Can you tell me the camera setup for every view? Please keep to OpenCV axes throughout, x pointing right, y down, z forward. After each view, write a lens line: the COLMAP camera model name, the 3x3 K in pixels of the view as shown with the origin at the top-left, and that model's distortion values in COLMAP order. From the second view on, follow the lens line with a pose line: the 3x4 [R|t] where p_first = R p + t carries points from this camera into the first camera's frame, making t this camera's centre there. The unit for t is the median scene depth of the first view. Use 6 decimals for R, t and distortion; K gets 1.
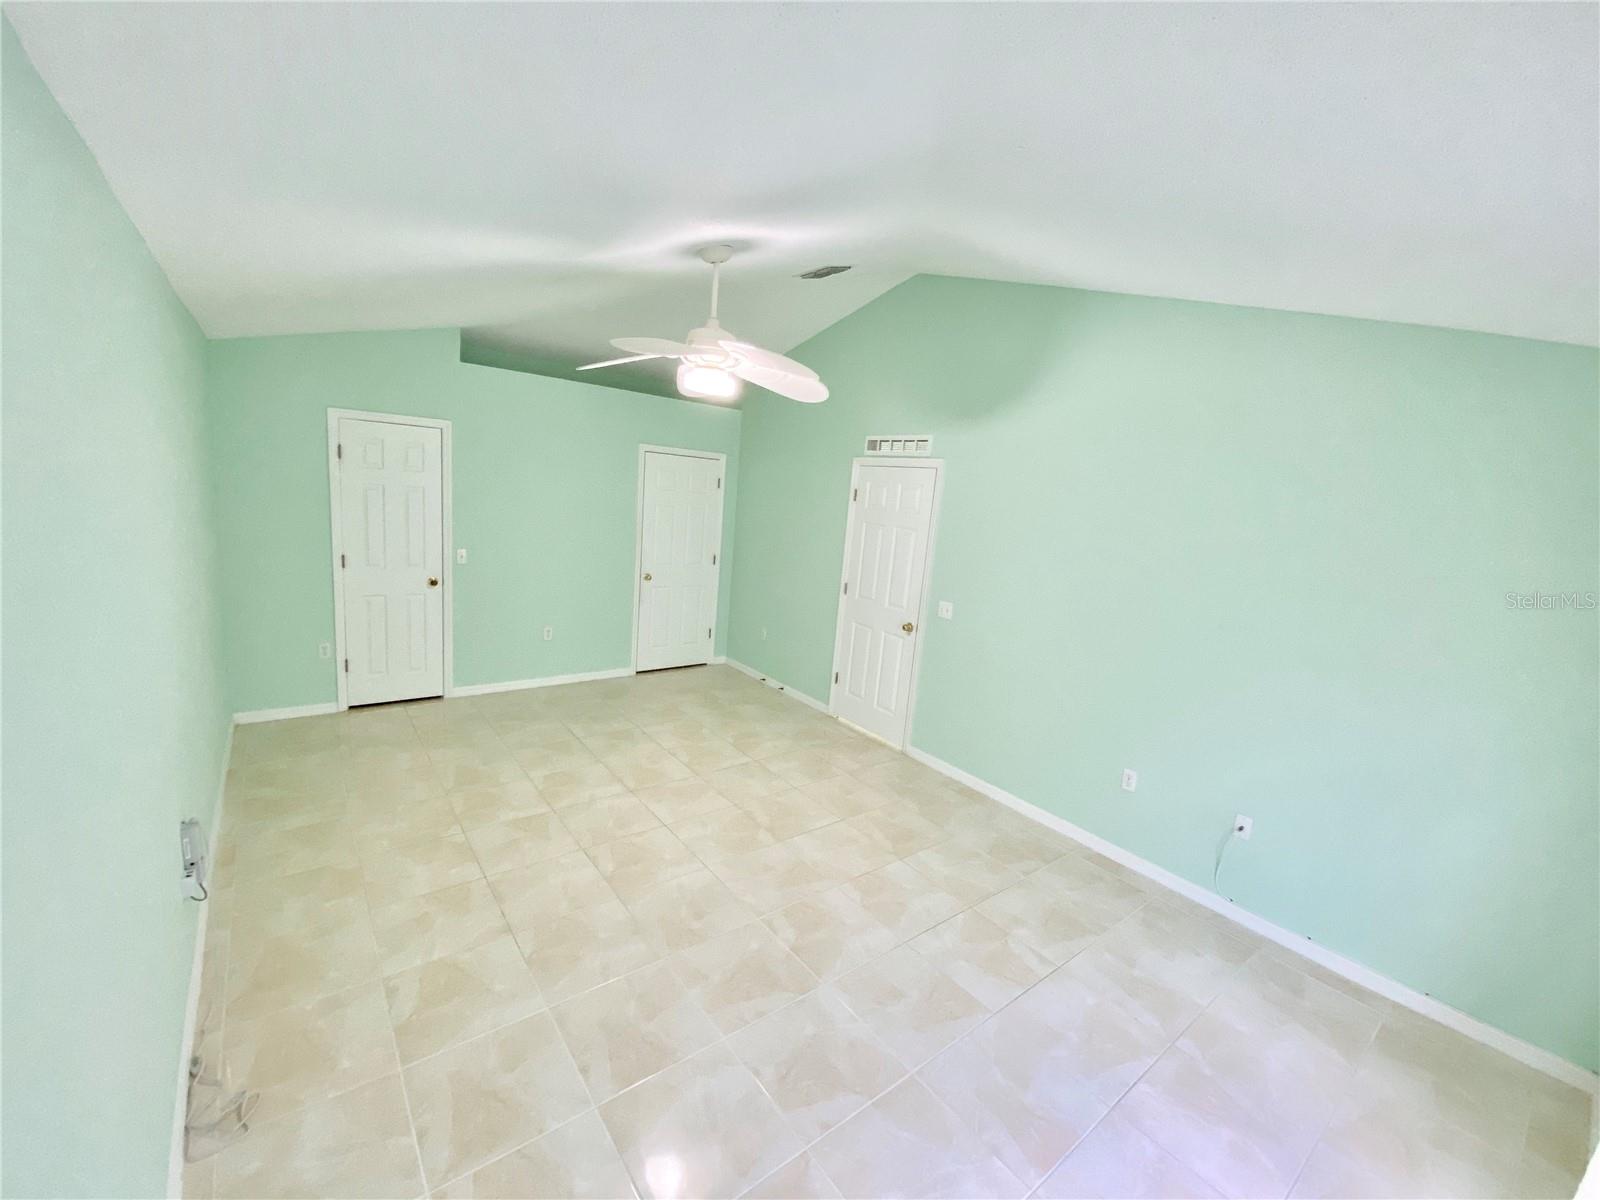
lens RADIAL K [[652.9, 0, 804.6], [0, 652.9, 602.6], [0, 0, 1]] dist [0.031538, -0.026466]
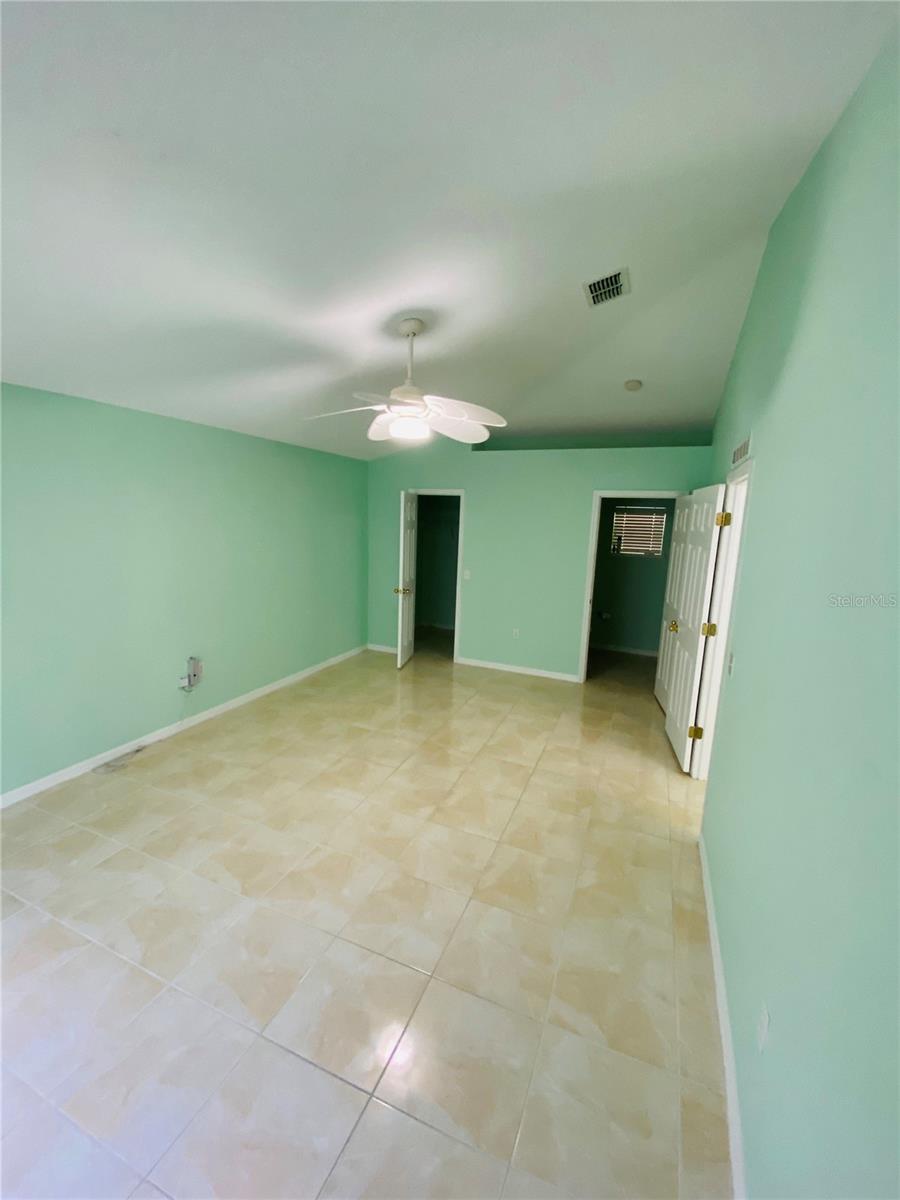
lens RADIAL K [[489.7, 0, 450.0], [0, 489.7, 600.0], [0, 0, 1]] dist [0.031538, -0.026466]
pose [[0.497163, 0.092090, -0.862756, 0.673536], [-0.157042, 0.987479, 0.014907, -0.028489], [0.853327, 0.128078, 0.505400, 0.552178]]
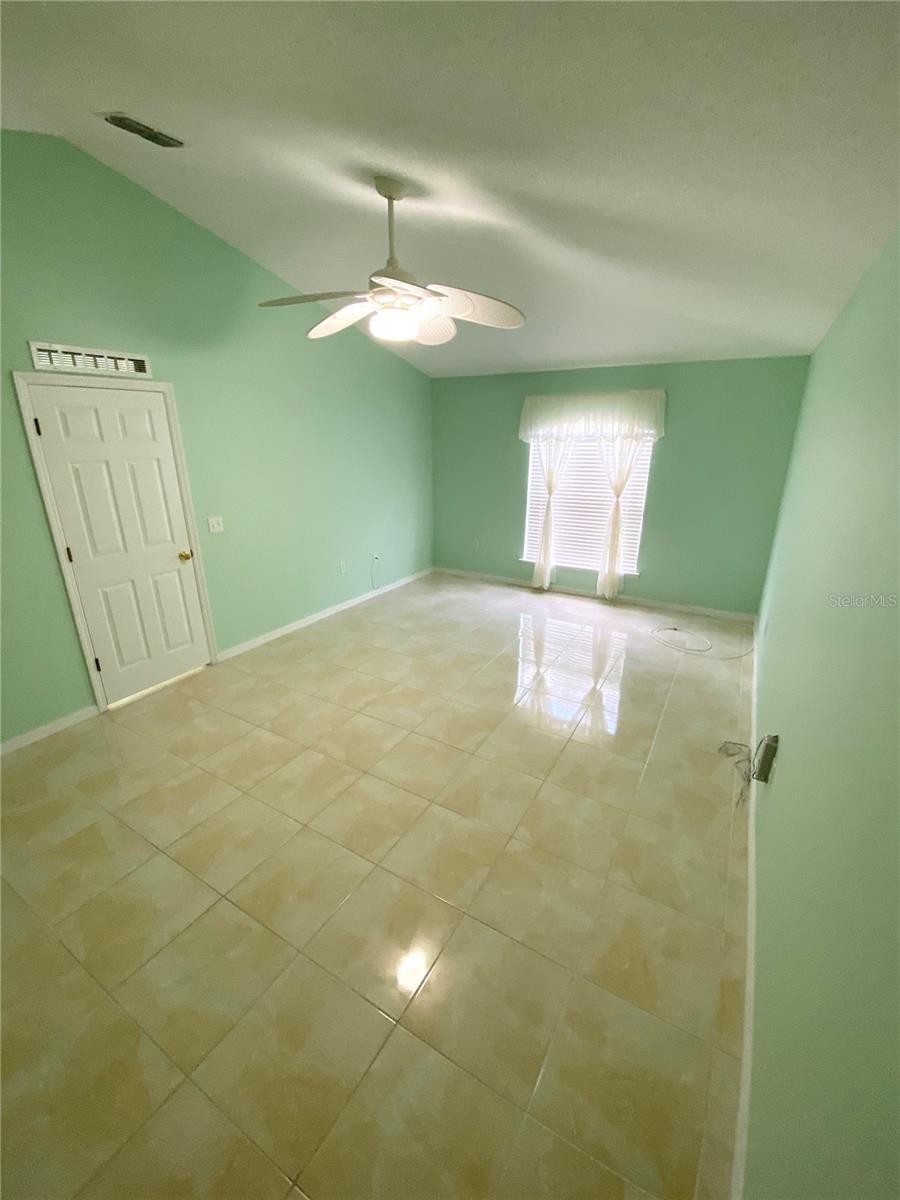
lens RADIAL K [[489.7, 0, 450.0], [0, 489.7, 600.0], [0, 0, 1]] dist [0.031538, -0.026466]
pose [[-0.362023, -0.378041, 0.852070, -0.909003], [0.140557, 0.881484, 0.450810, -0.257794], [-0.921511, 0.282968, -0.265982, 1.118376]]
